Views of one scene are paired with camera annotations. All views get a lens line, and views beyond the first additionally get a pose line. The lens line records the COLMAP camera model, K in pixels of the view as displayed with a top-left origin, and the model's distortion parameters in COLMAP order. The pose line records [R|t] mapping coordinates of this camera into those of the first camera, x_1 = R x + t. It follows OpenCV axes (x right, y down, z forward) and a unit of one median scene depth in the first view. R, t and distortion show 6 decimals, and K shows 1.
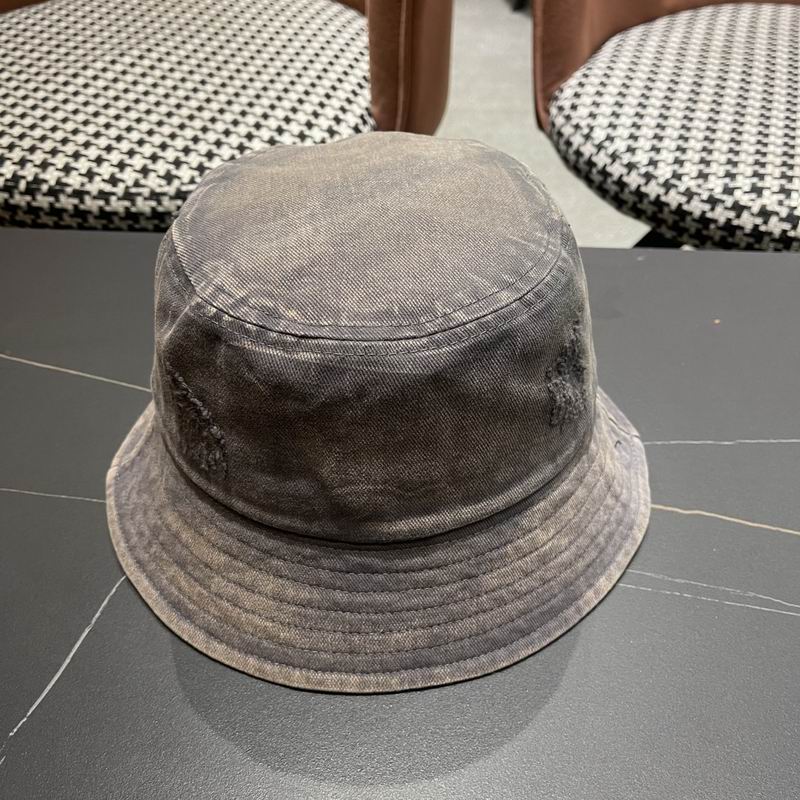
lens RADIAL K [[832.7, 0, 401.4], [0, 832.7, 418.3], [0, 0, 1]] dist [0.013876, 0.000000]
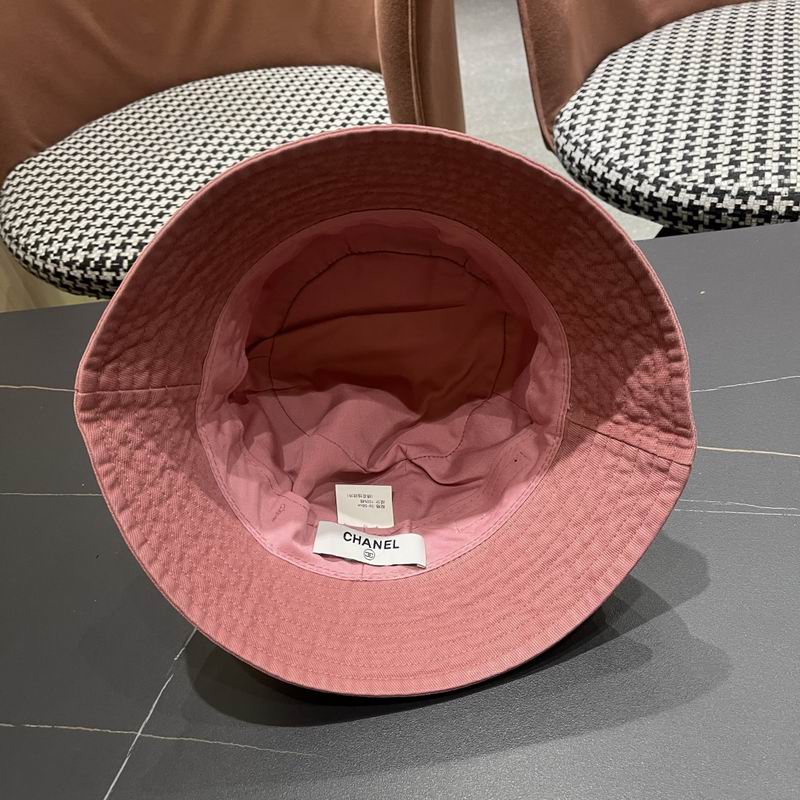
lens RADIAL K [[832.7, 0, 396.8], [0, 832.7, 410.3], [0, 0, 1]] dist [0.013876, 0.000000]
pose [[0.986323, -0.126166, -0.106063, 0.045653], [0.121920, 0.991491, -0.045628, 0.040349], [0.110917, 0.032073, 0.993312, -0.171706]]
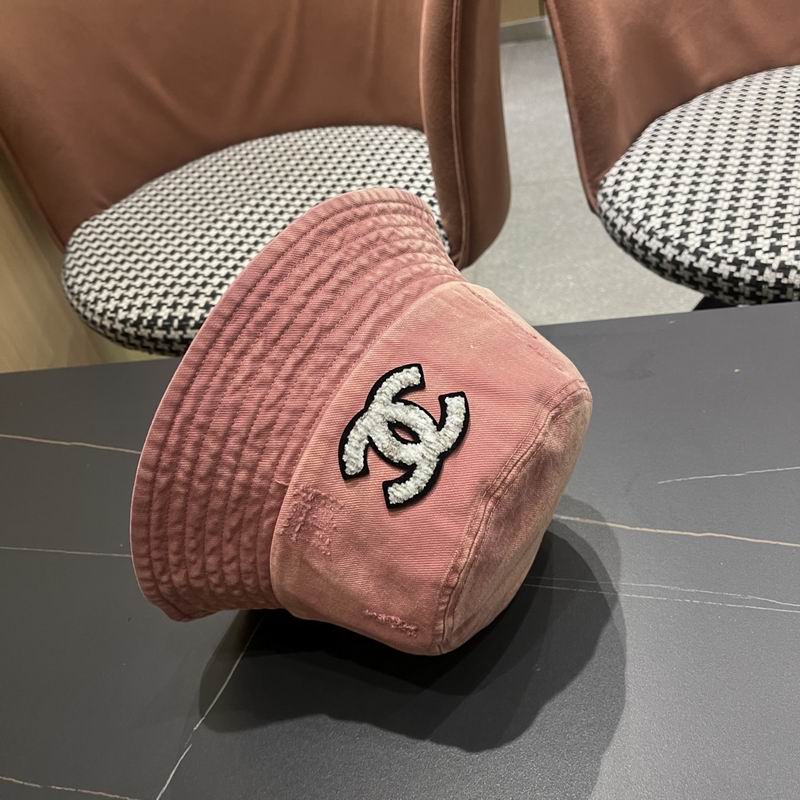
lens RADIAL K [[832.7, 0, 394.7], [0, 832.7, 411.0], [0, 0, 1]] dist [0.013876, 0.000000]
pose [[0.978636, -0.105864, -0.176254, 0.088308], [0.091672, 0.991997, -0.086822, -0.001872], [0.184035, 0.068810, 0.980508, -0.186608]]
